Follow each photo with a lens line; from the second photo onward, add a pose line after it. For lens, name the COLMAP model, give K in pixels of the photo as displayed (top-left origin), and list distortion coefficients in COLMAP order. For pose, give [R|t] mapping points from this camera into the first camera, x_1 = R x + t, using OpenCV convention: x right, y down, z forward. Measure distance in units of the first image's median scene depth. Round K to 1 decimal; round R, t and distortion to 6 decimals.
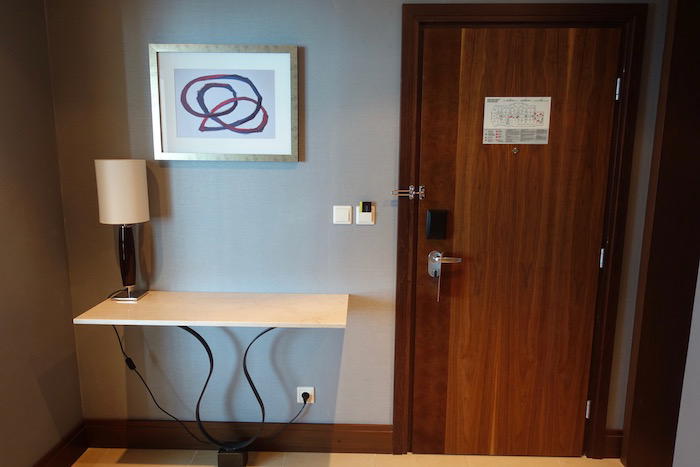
lens RADIAL K [[490.3, 0, 350.0], [0, 490.3, 233.5], [0, 0, 1]] dist [0.001946, -0.000459]
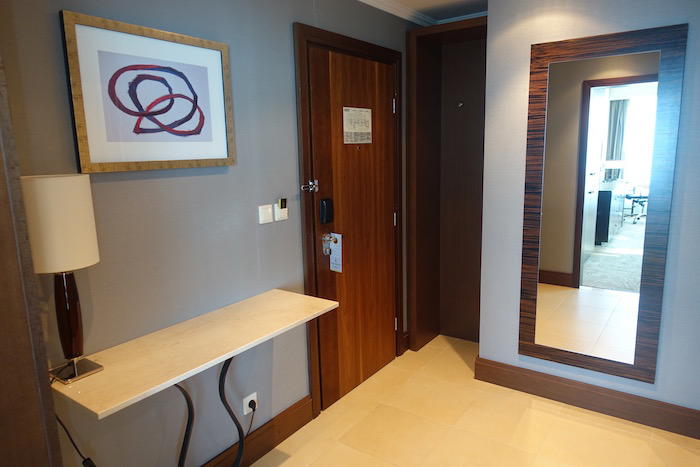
lens RADIAL K [[490.3, 0, 350.0], [0, 490.3, 233.5], [0, 0, 1]] dist [0.001946, -0.000459]
pose [[0.544116, -0.167191, 0.822183, -0.804442], [0.167762, 0.981835, 0.088632, -0.062171], [-0.822067, 0.089705, 0.562280, 0.284733]]
